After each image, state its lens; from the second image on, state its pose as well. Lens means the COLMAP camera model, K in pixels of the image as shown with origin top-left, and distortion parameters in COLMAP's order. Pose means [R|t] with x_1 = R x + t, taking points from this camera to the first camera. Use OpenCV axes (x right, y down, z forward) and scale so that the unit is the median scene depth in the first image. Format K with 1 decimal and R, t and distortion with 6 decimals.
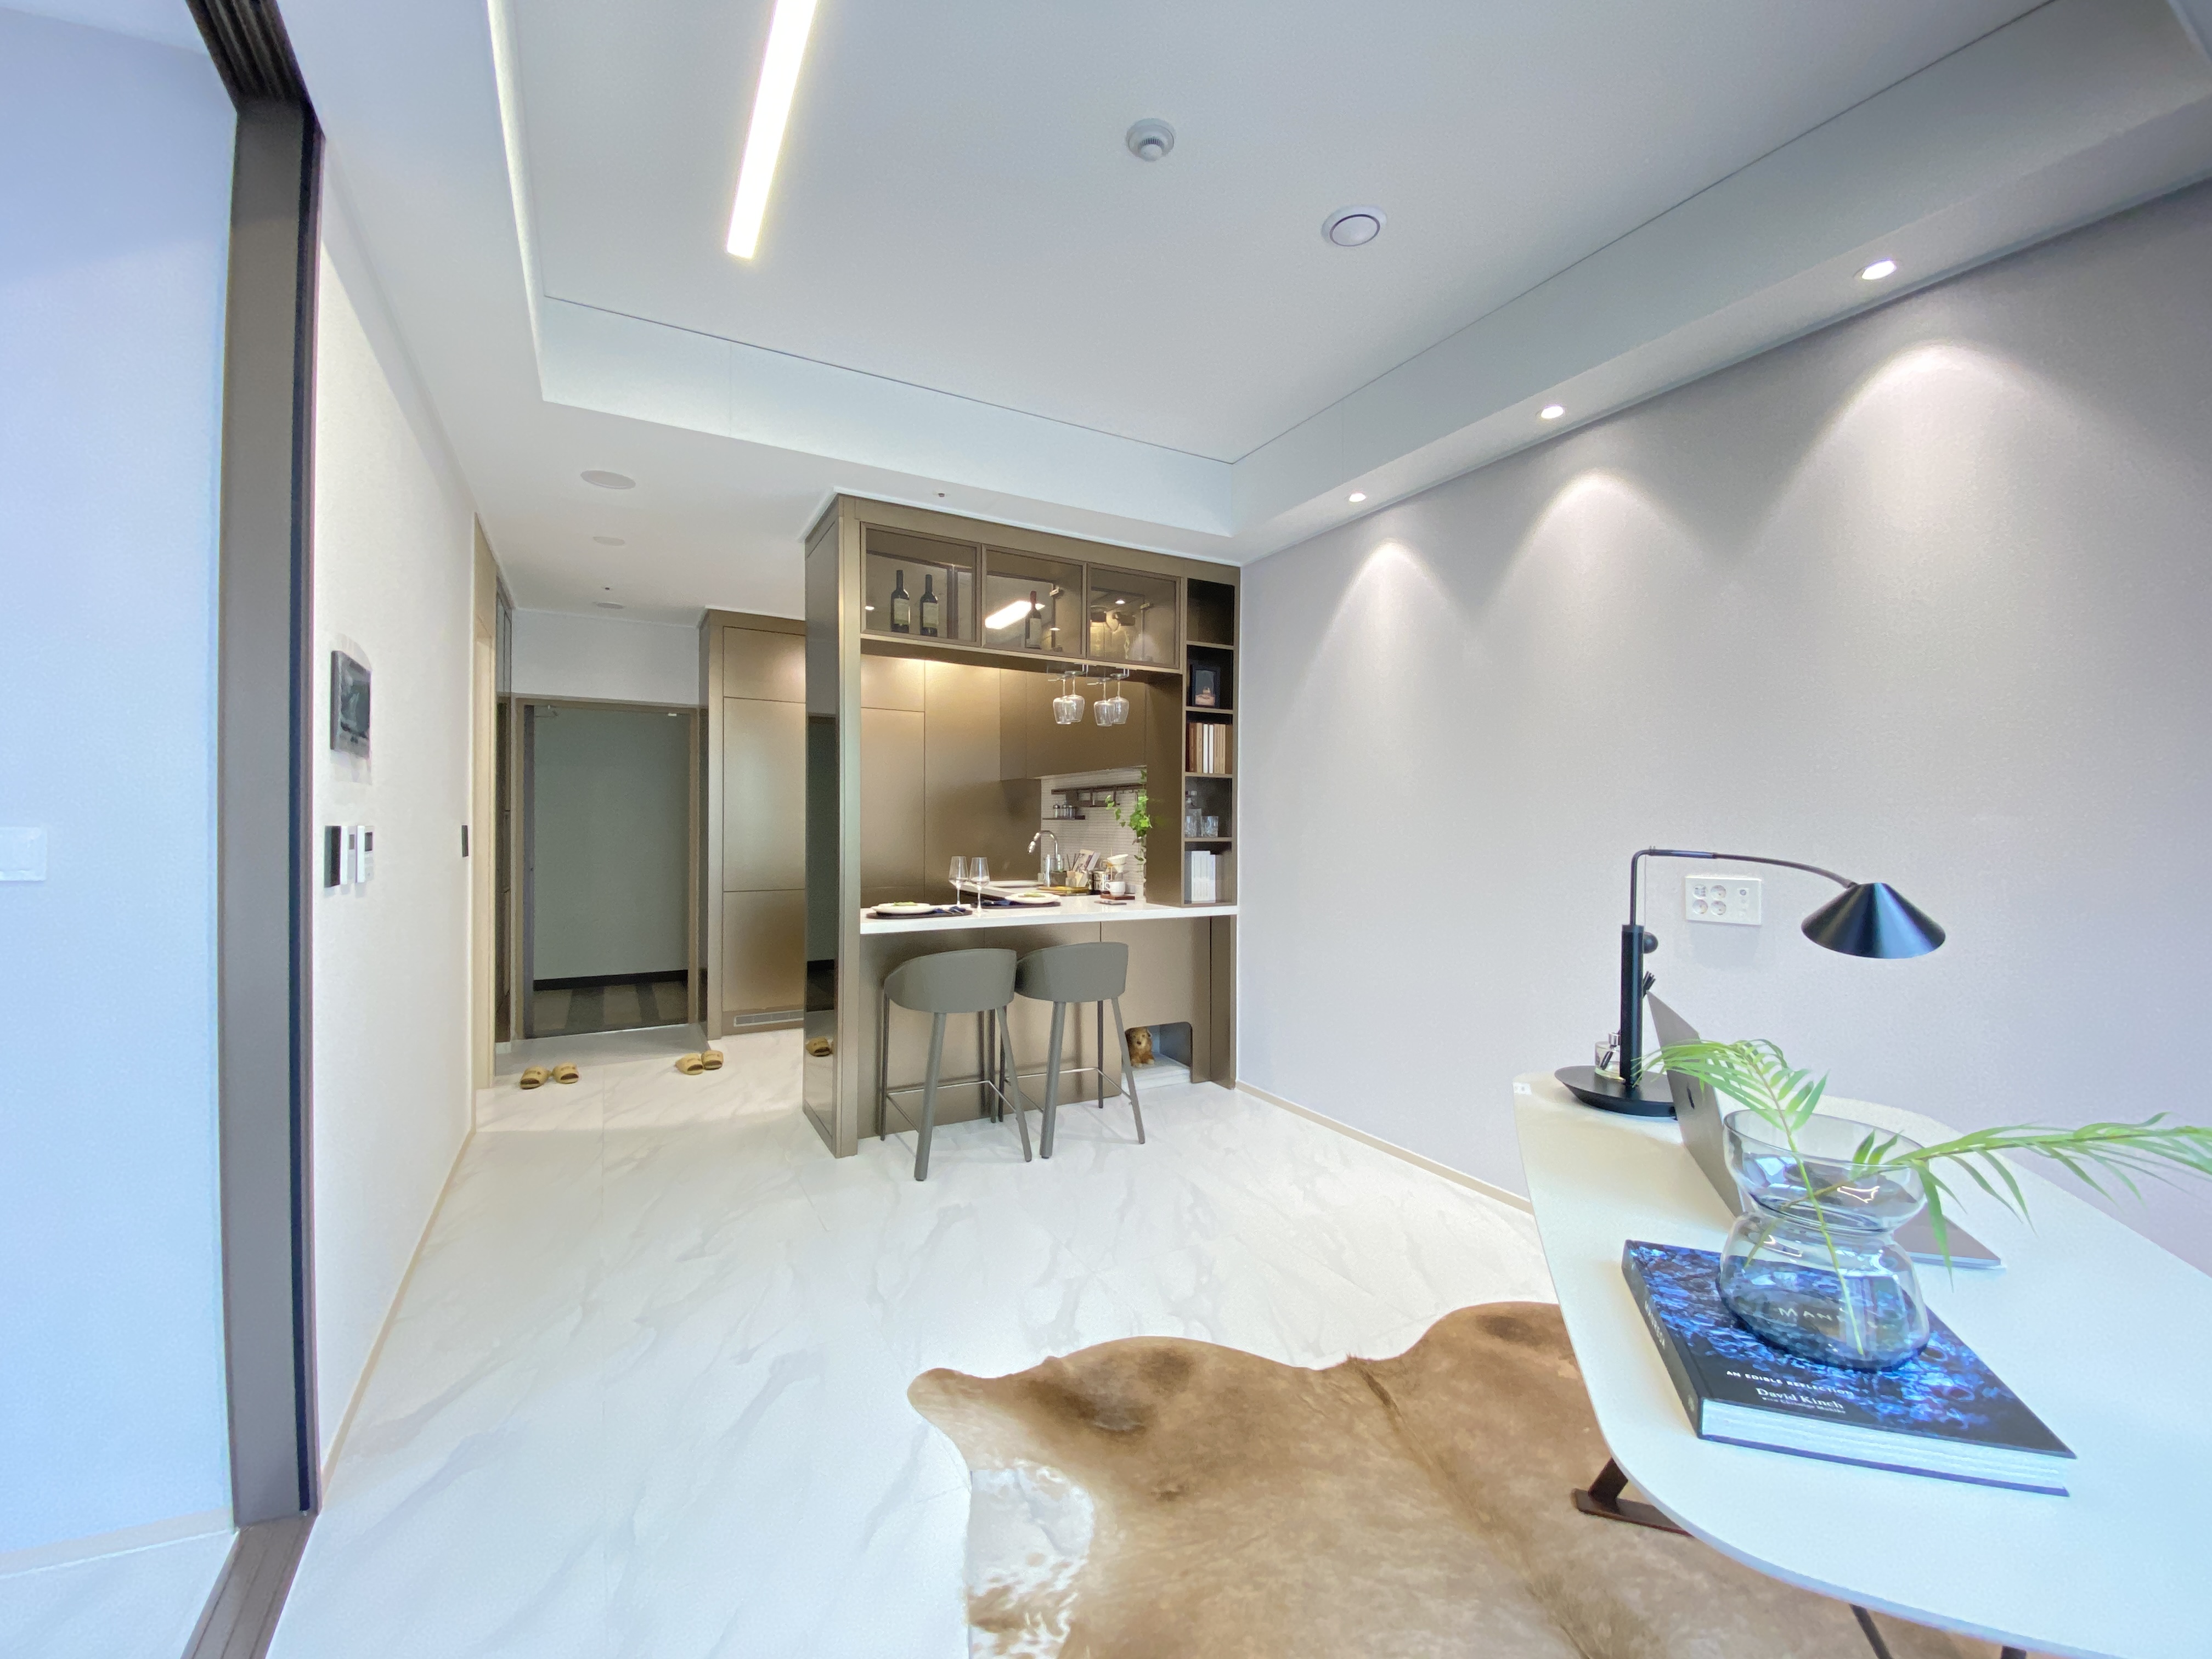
lens RADIAL K [[903.9, 0, 1101.6], [0, 903.9, 822.2], [0, 0, 1]] dist [0.028580, -0.021435]
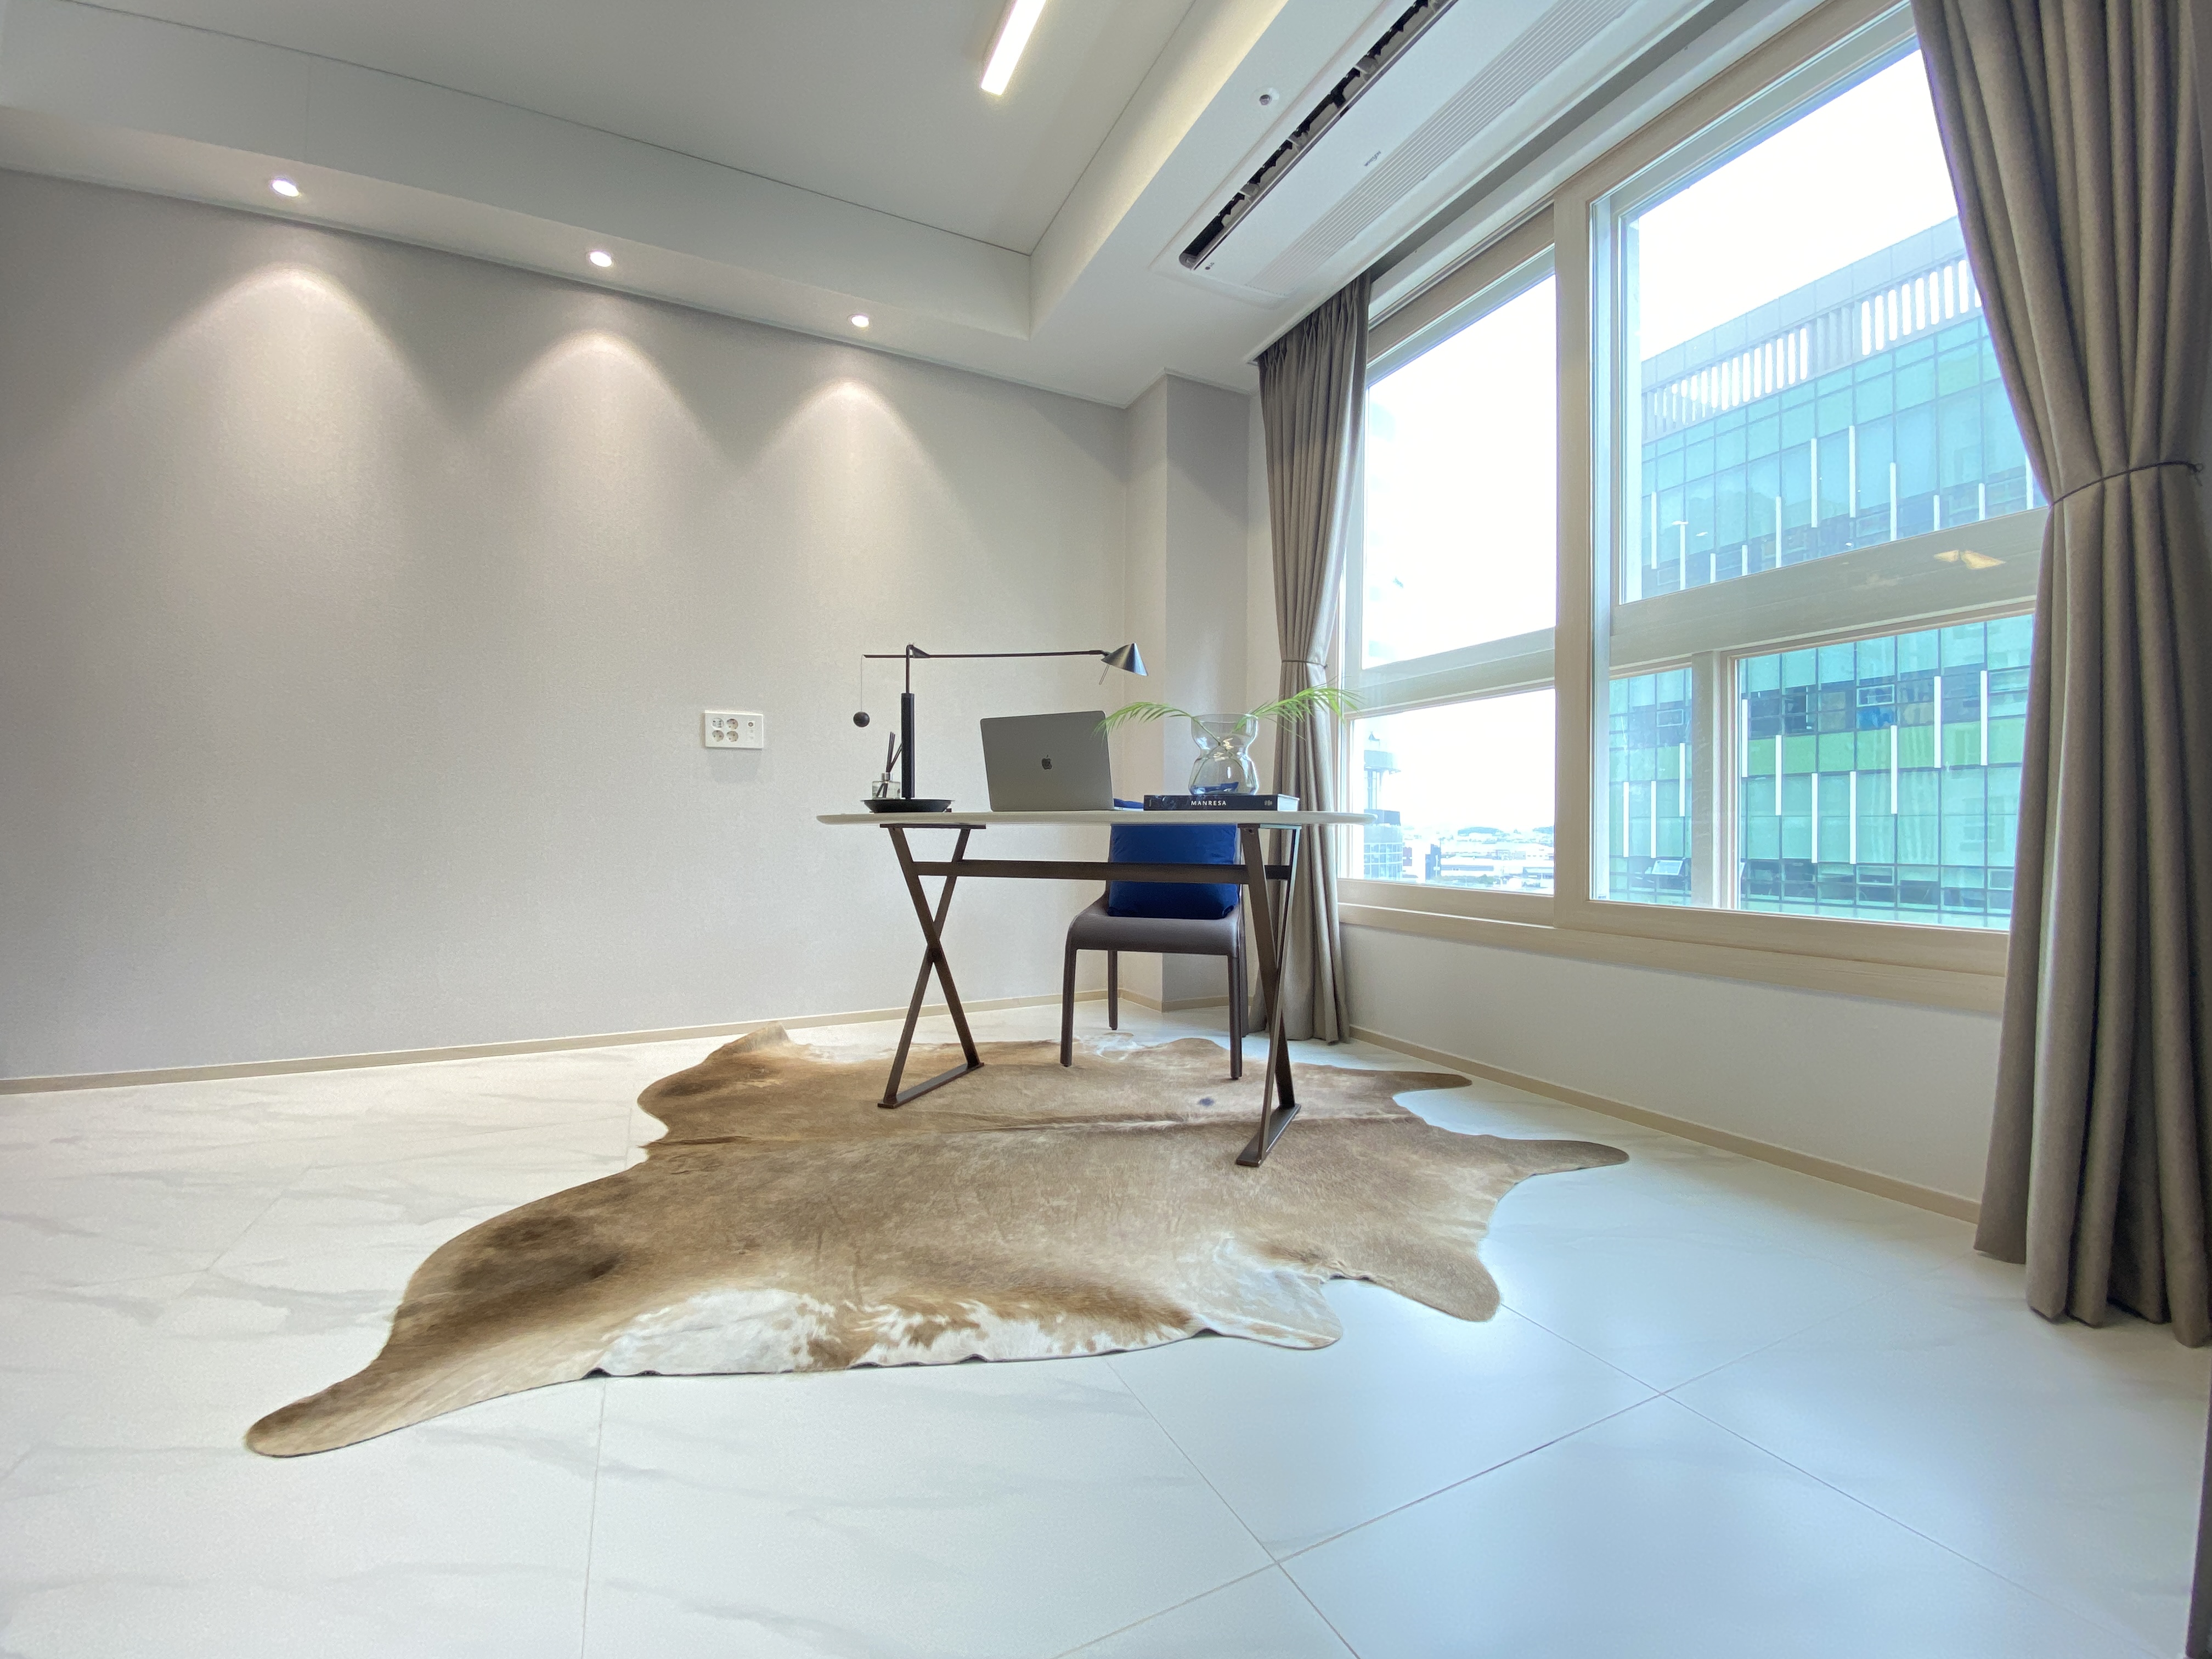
lens RADIAL K [[889.9, 0, 1087.5], [0, 889.9, 826.9], [0, 0, 1]] dist [0.026056, -0.023882]
pose [[0.062083, -0.001398, 0.998070, -0.637176], [-0.008389, 0.999963, 0.001923, 0.247927], [-0.998036, -0.008492, 0.062069, 0.484359]]
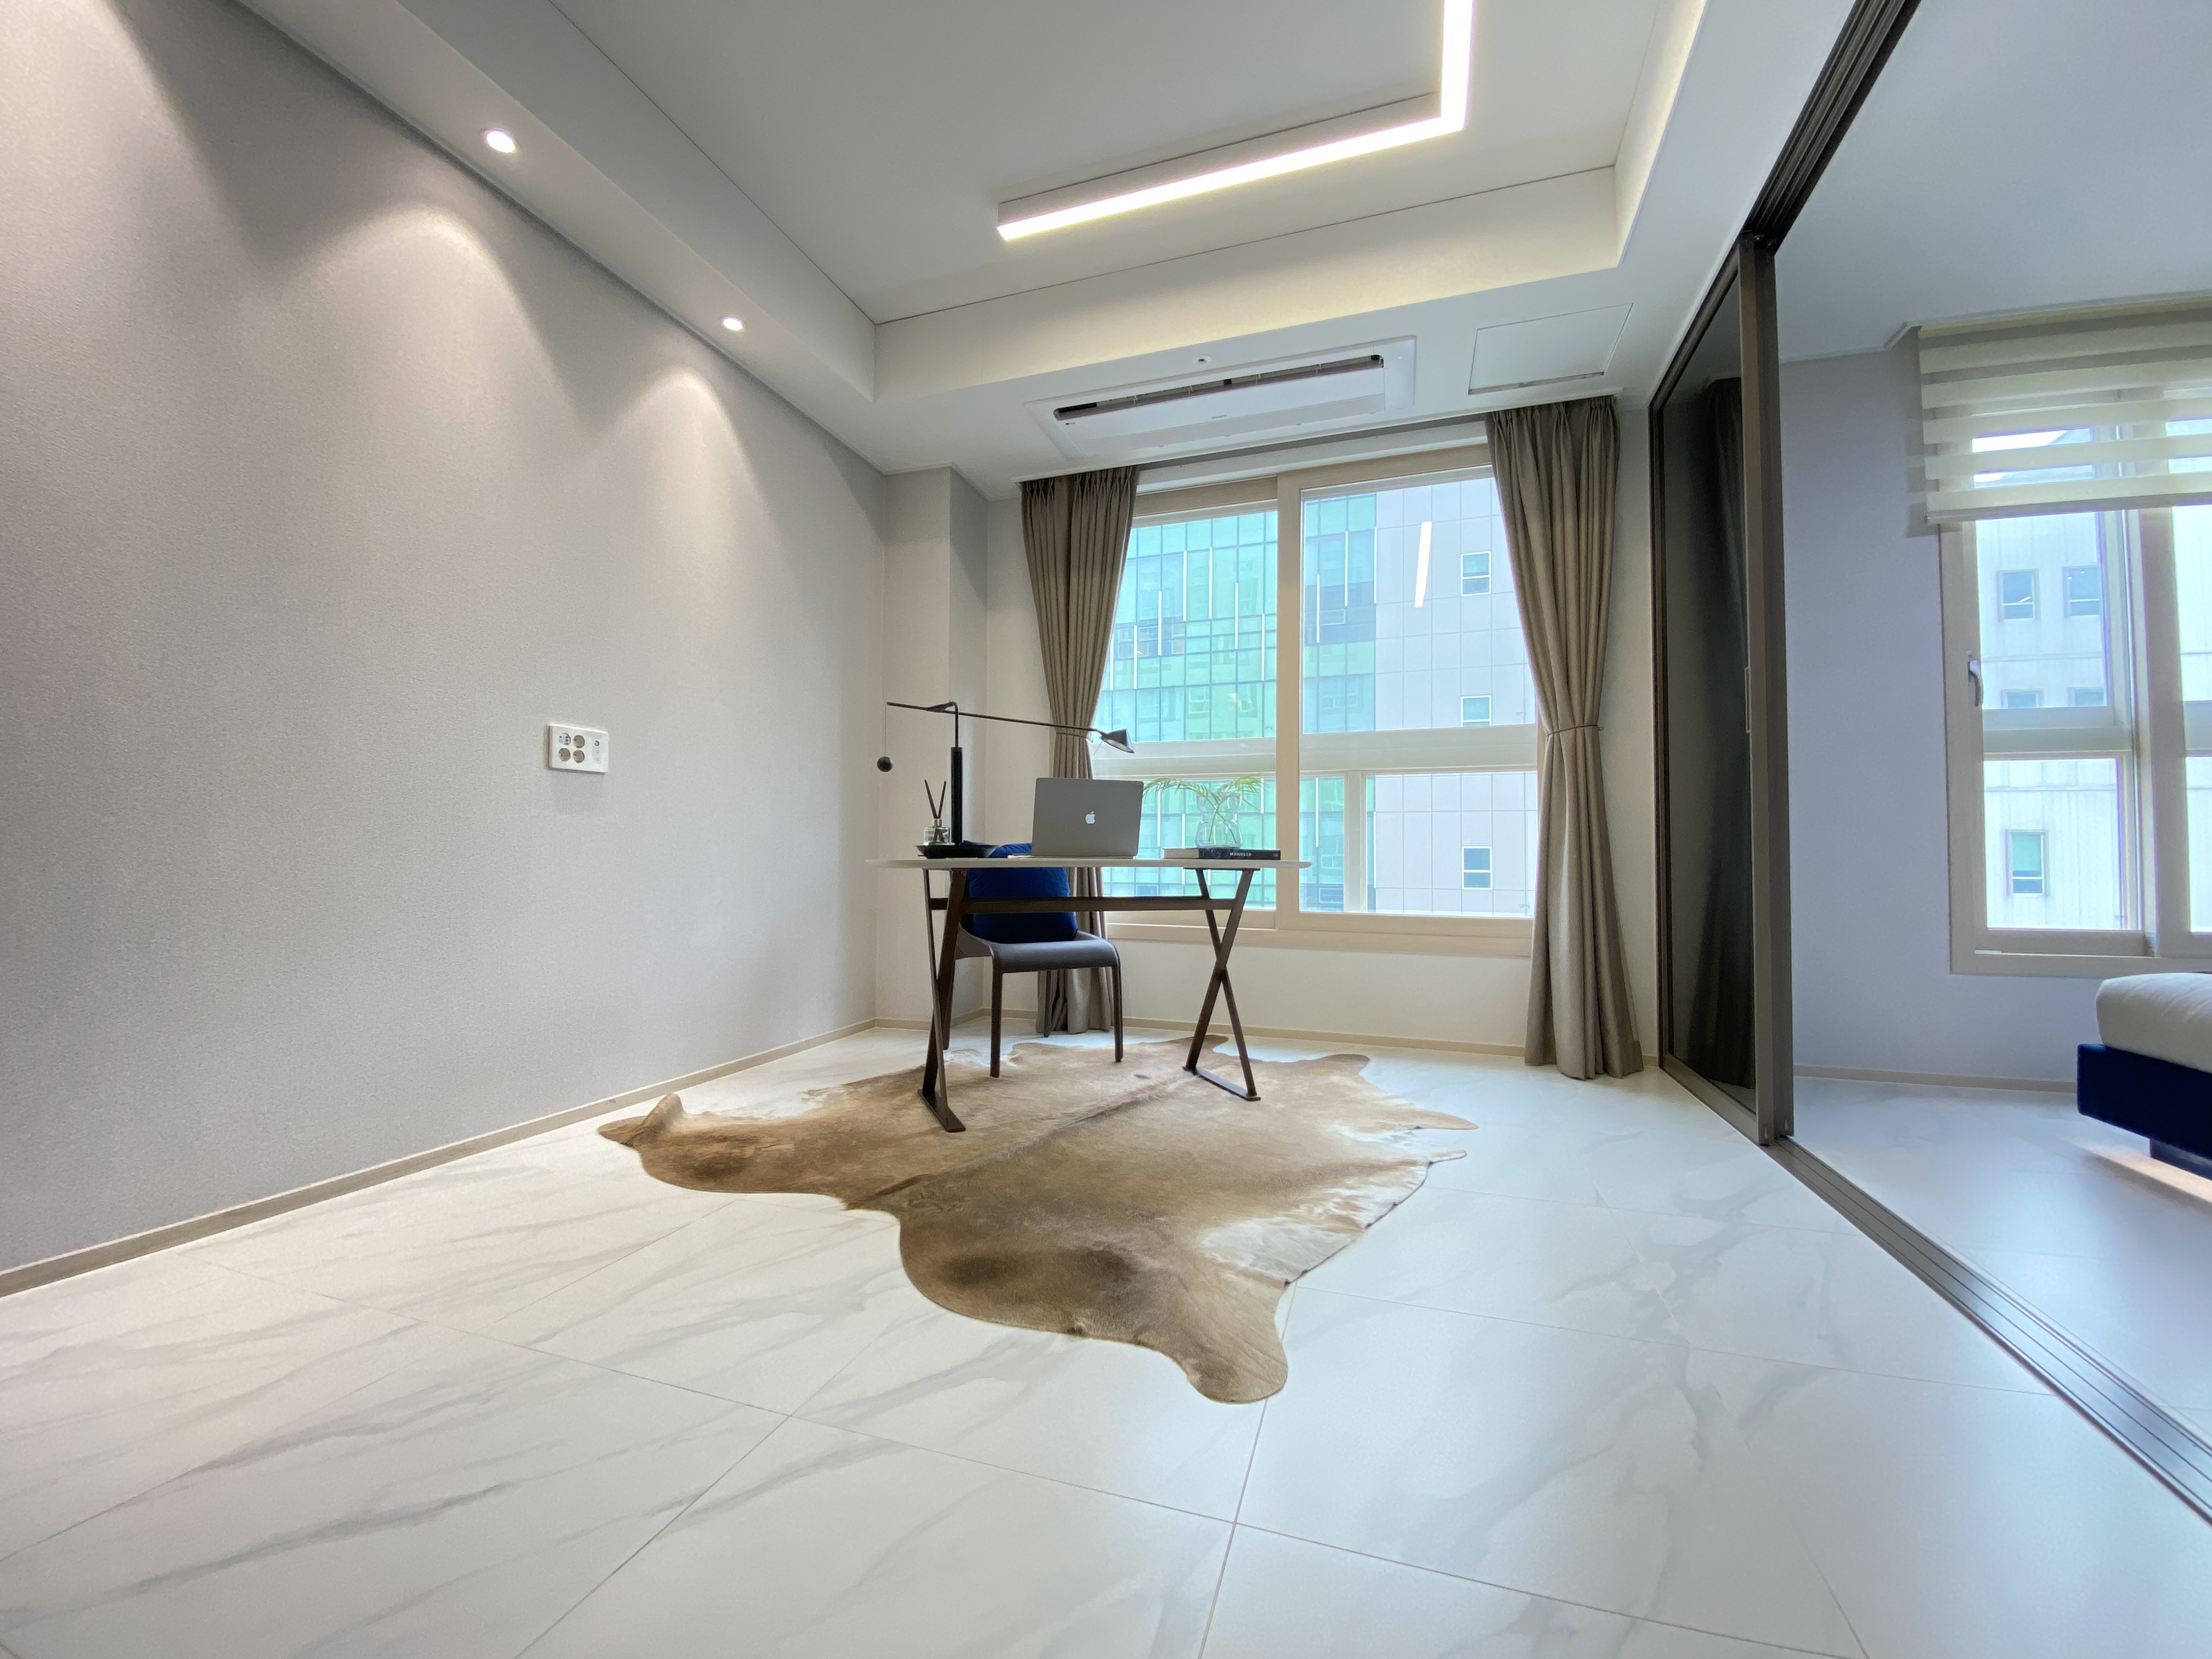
lens RADIAL K [[889.9, 0, 1087.5], [0, 889.9, 826.9], [0, 0, 1]] dist [0.026056, -0.023882]
pose [[-0.663228, 0.019385, 0.748166, -0.564826], [-0.013325, 0.999200, -0.037701, 0.237127], [-0.748298, -0.034974, -0.662440, 1.435625]]
